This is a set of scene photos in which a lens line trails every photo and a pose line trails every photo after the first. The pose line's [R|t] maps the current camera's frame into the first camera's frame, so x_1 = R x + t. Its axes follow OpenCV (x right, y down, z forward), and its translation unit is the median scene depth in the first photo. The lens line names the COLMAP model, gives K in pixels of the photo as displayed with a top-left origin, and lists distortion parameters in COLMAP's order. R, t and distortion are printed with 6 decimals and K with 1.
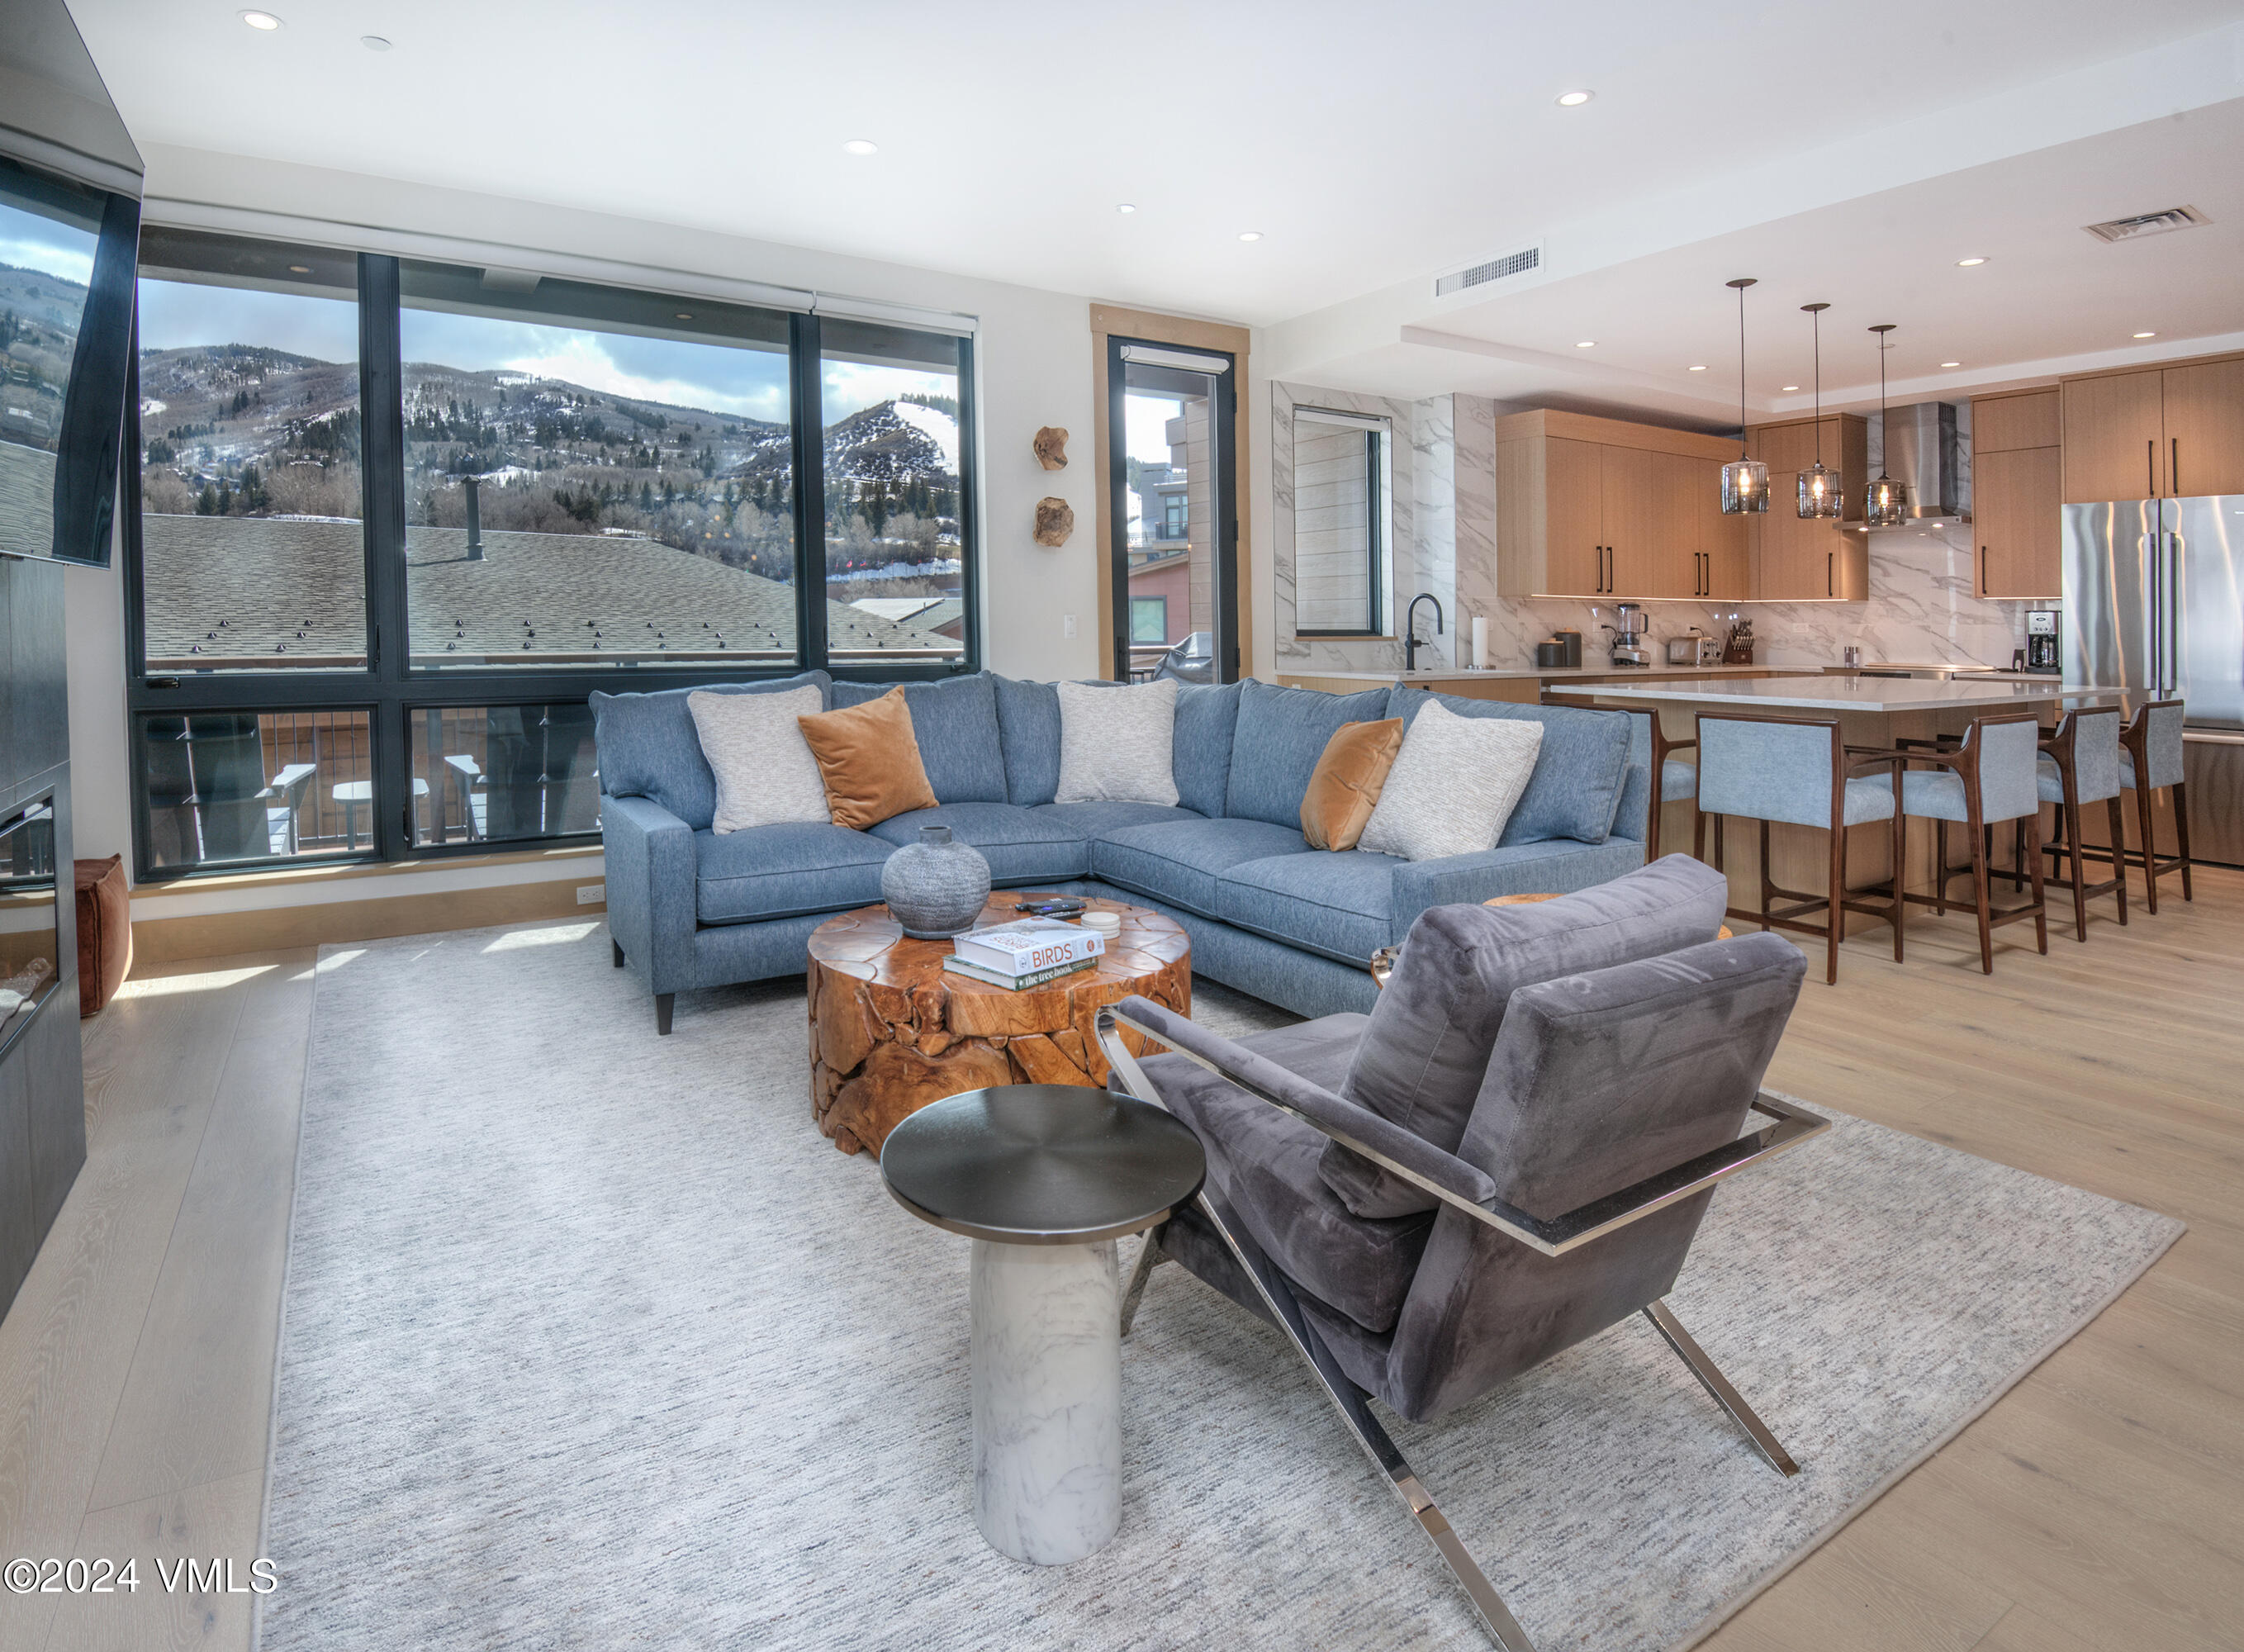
lens RADIAL K [[1209.8, 0, 1081.5], [0, 1209.8, 626.4], [0, 0, 1]] dist [-0.035094, -0.005136]
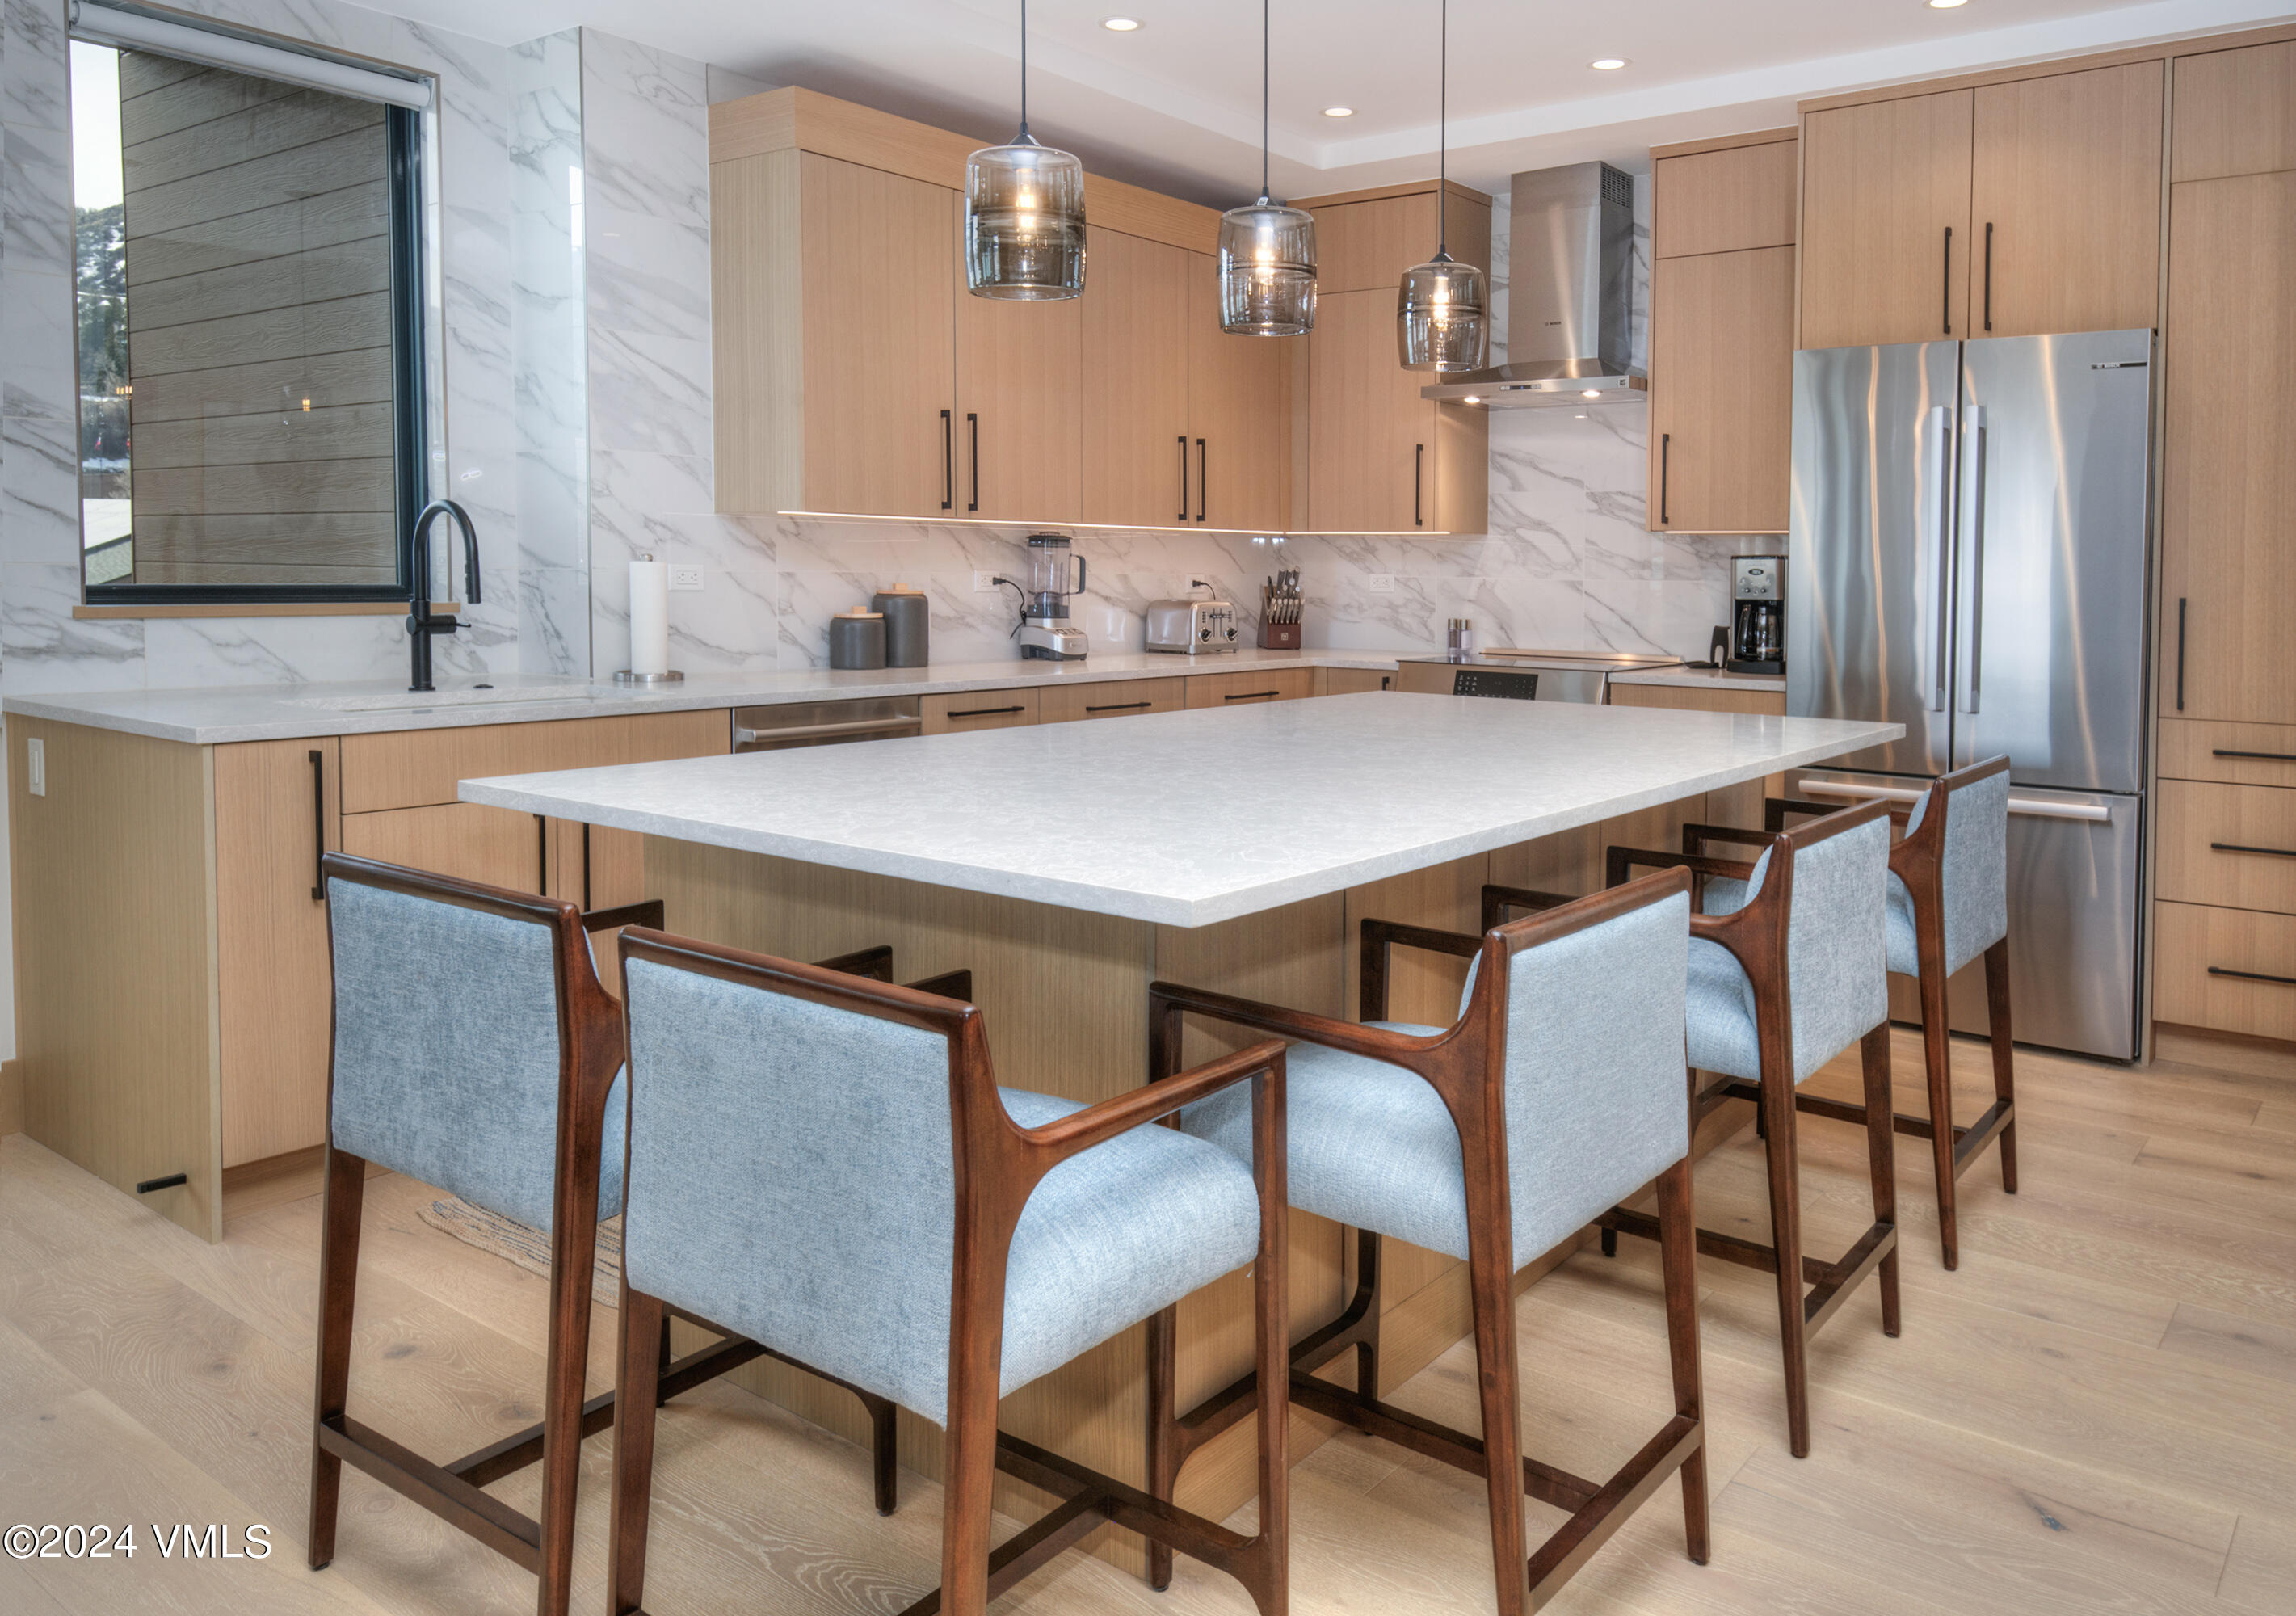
lens RADIAL K [[1658.5, 0, 1245.7], [0, 1658.5, 621.7], [0, 0, 1]] dist [0.026265, 0.004591]
pose [[0.933425, -0.004905, 0.358739, 0.303854], [-0.007690, 0.999403, 0.033672, -0.006952], [-0.358690, -0.034188, 0.932830, 0.351346]]
